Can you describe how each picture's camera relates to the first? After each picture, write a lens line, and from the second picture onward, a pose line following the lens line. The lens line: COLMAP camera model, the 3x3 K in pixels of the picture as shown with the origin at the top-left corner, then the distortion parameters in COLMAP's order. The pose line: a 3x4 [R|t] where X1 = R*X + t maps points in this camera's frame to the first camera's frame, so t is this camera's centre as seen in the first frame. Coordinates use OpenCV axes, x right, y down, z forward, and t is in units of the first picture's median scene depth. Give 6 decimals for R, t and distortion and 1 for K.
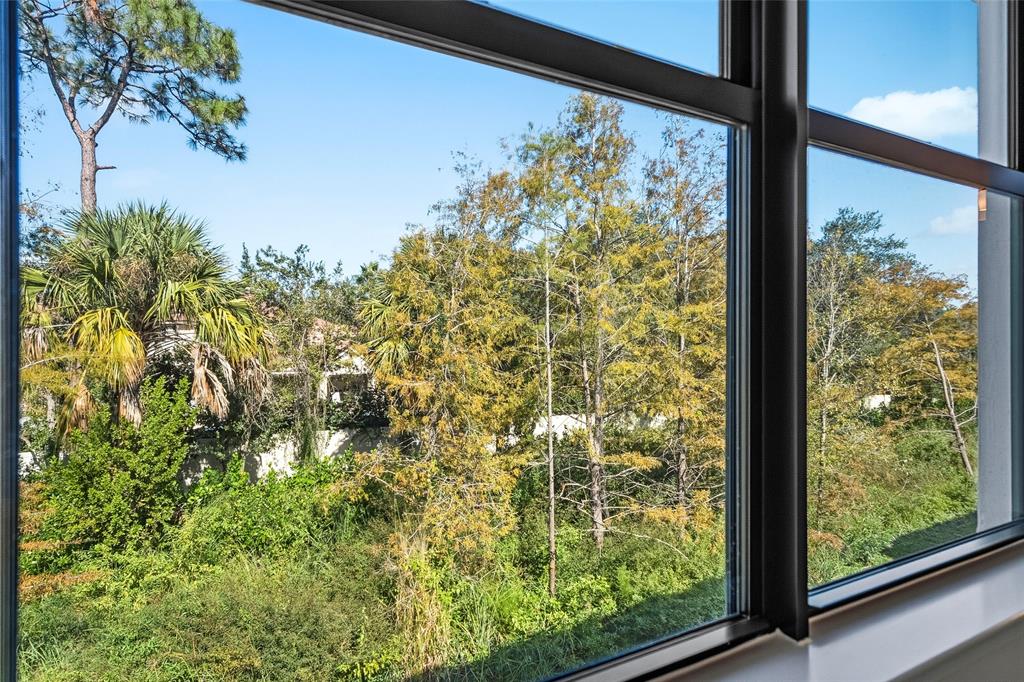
lens RADIAL K [[547.8, 0, 512.2], [0, 547.8, 335.7], [0, 0, 1]] dist [-0.003419, -0.000600]
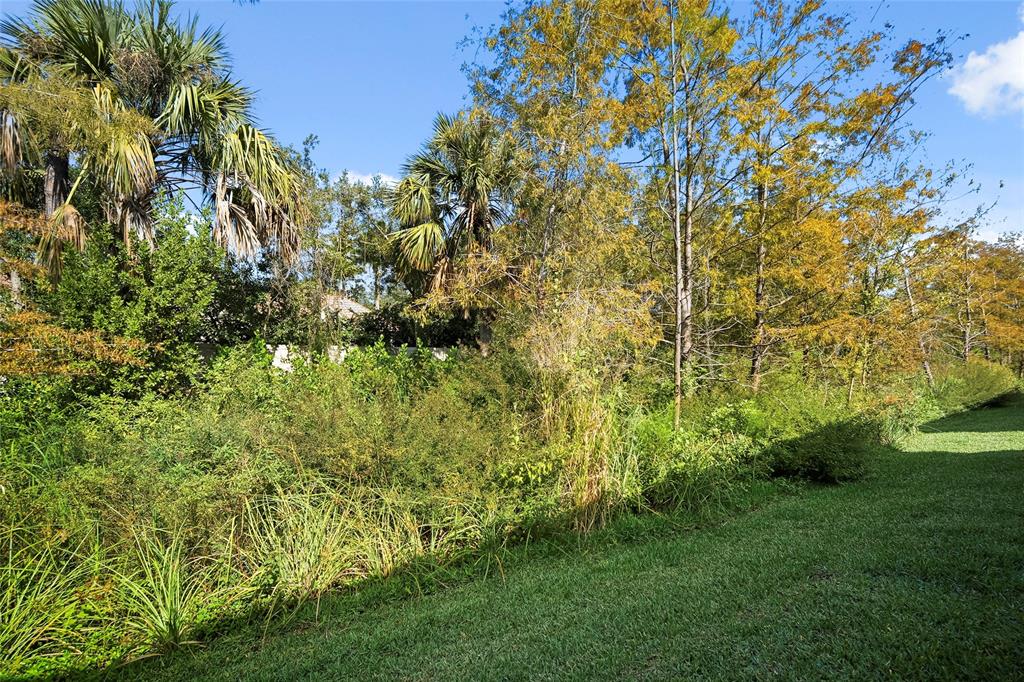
lens RADIAL K [[473.9, 0, 494.9], [0, 473.9, 372.1], [0, 0, 1]] dist [0.001361, -0.001065]
pose [[0.993126, -0.001087, 0.117048, -0.251410], [-0.004123, 0.999012, 0.044261, 0.282375], [-0.116980, -0.044439, 0.992140, 0.234518]]
